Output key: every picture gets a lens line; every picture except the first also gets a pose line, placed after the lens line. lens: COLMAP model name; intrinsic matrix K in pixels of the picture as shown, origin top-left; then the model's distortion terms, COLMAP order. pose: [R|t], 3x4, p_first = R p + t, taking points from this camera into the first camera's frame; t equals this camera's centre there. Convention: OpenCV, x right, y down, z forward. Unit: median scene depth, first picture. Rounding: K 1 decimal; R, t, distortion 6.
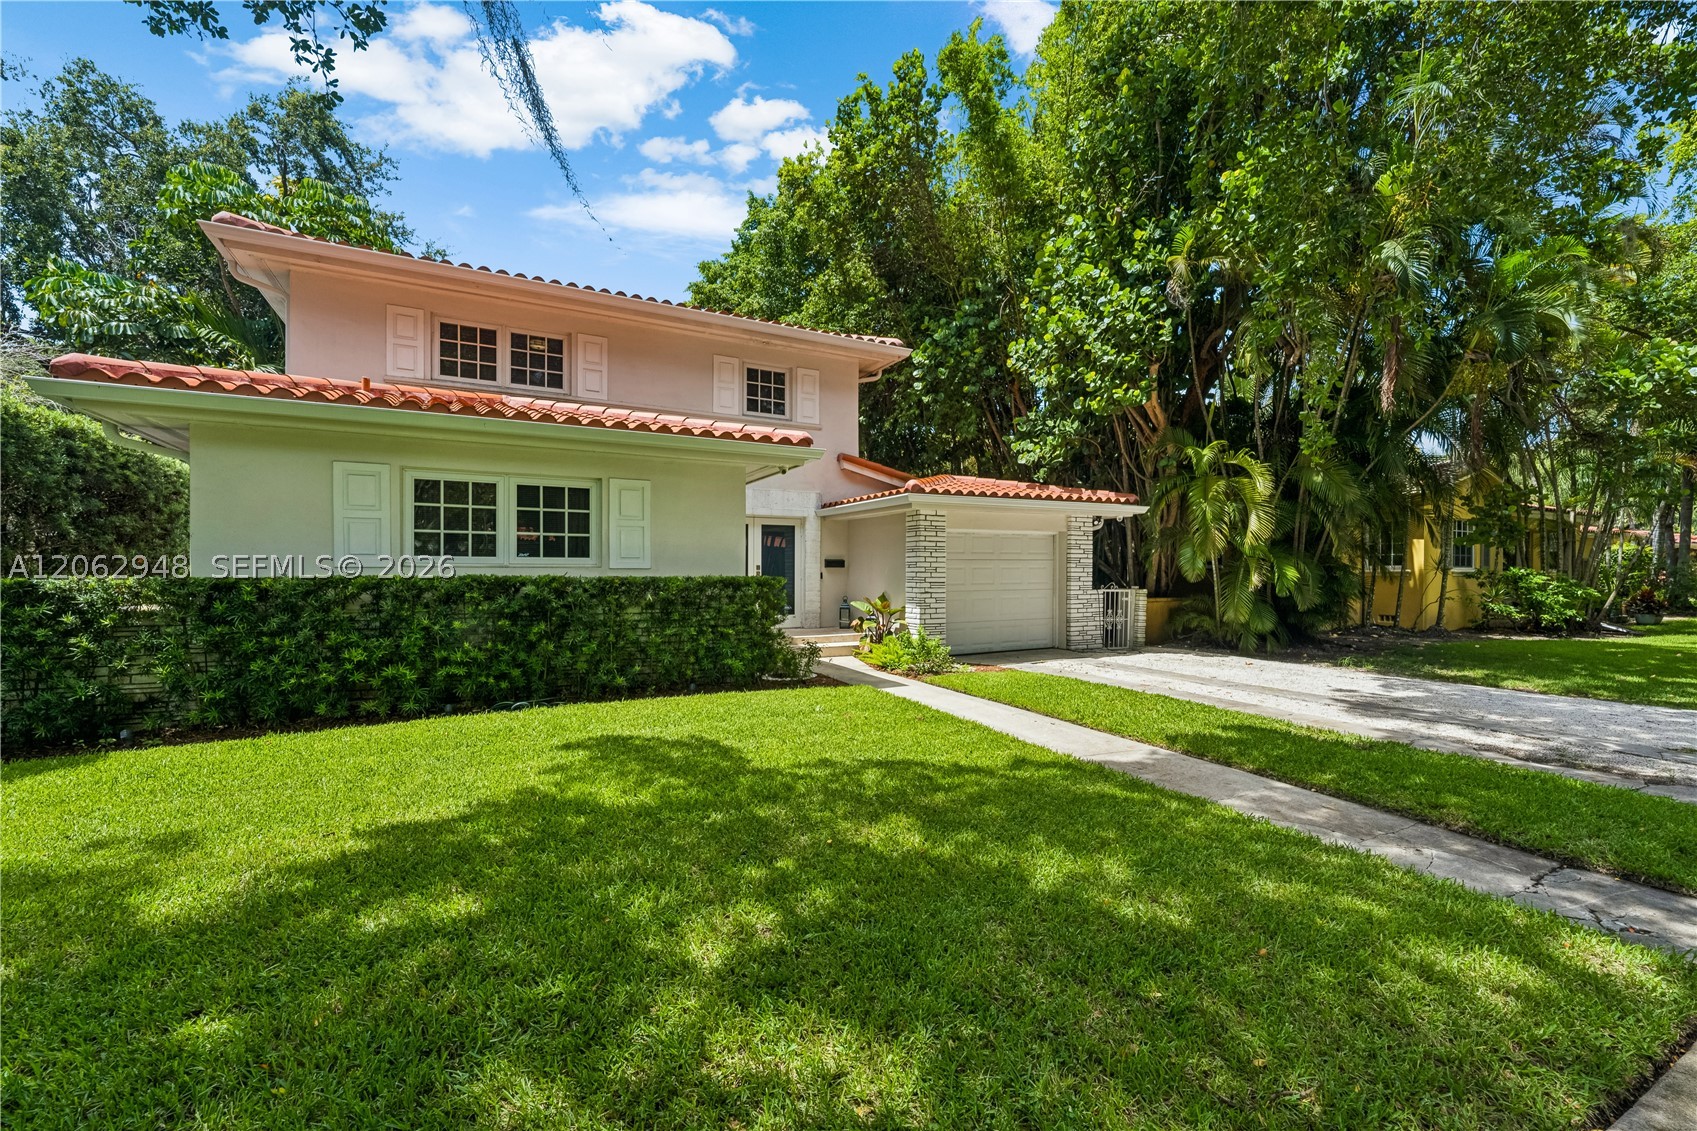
lens RADIAL K [[689.9, 0, 856.8], [0, 689.9, 576.0], [0, 0, 1]] dist [0.006270, -0.002523]
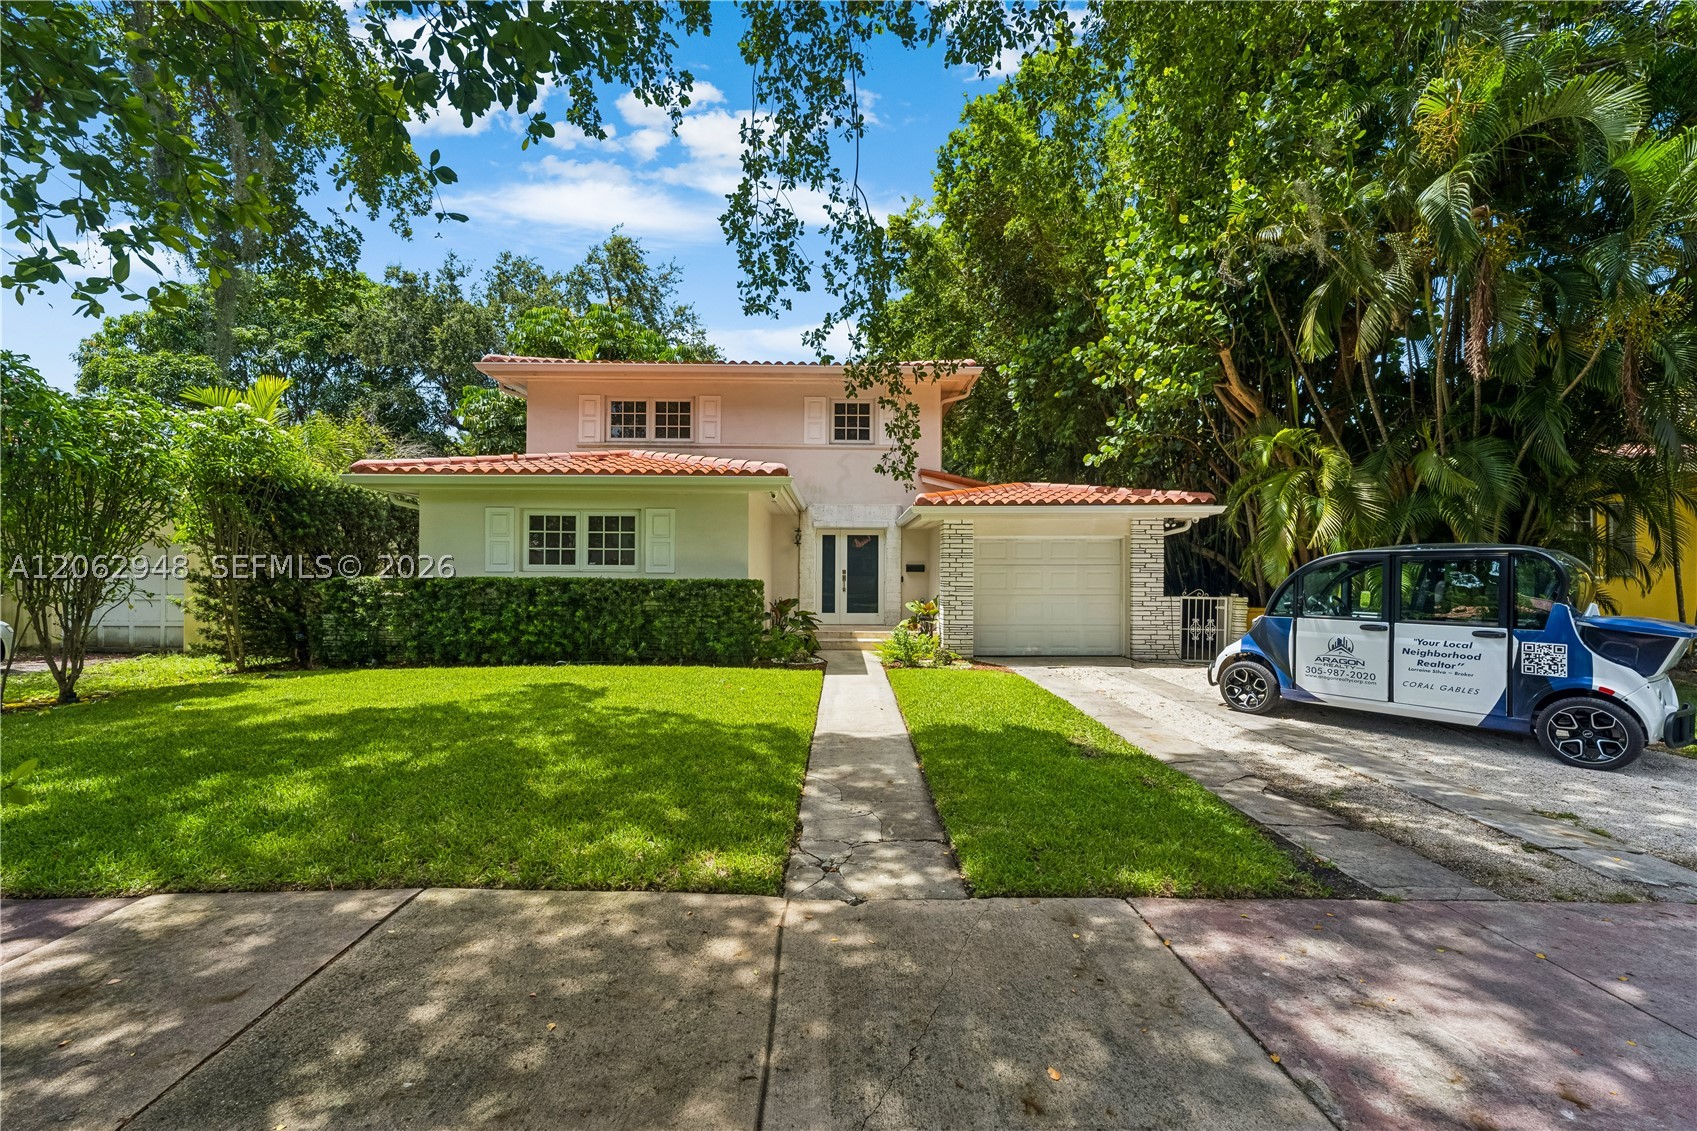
lens RADIAL K [[689.9, 0, 856.1], [0, 689.9, 563.1], [0, 0, 1]] dist [0.006270, -0.002523]
pose [[0.886205, -0.003098, -0.463284, 0.499947], [-0.007694, 0.999741, -0.021403, -0.003222], [0.463230, 0.022532, 0.885951, -0.030232]]
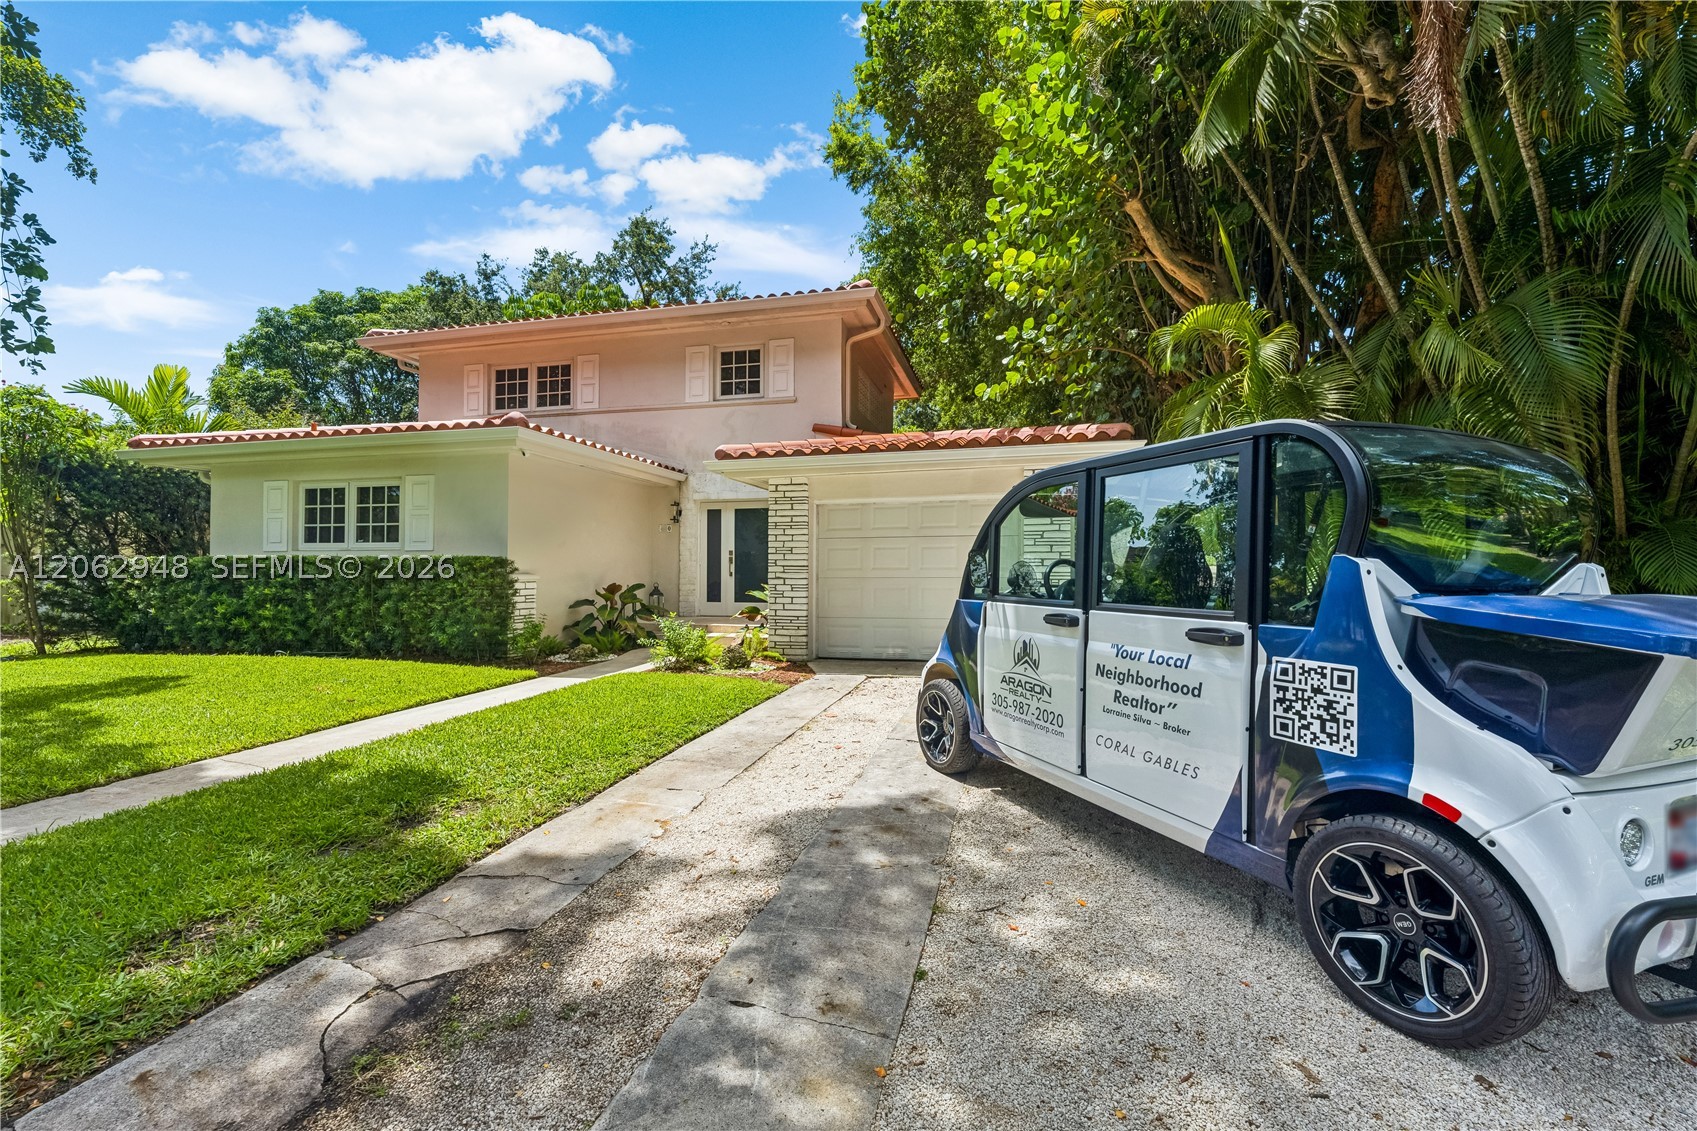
lens RADIAL K [[689.9, 0, 861.9], [0, 689.9, 561.6], [0, 0, 1]] dist [0.006270, -0.002523]
pose [[0.738293, -0.008826, -0.674423, 0.781446], [-0.004969, 0.999816, -0.018524, 0.019654], [0.674462, 0.017028, 0.738113, 0.486746]]
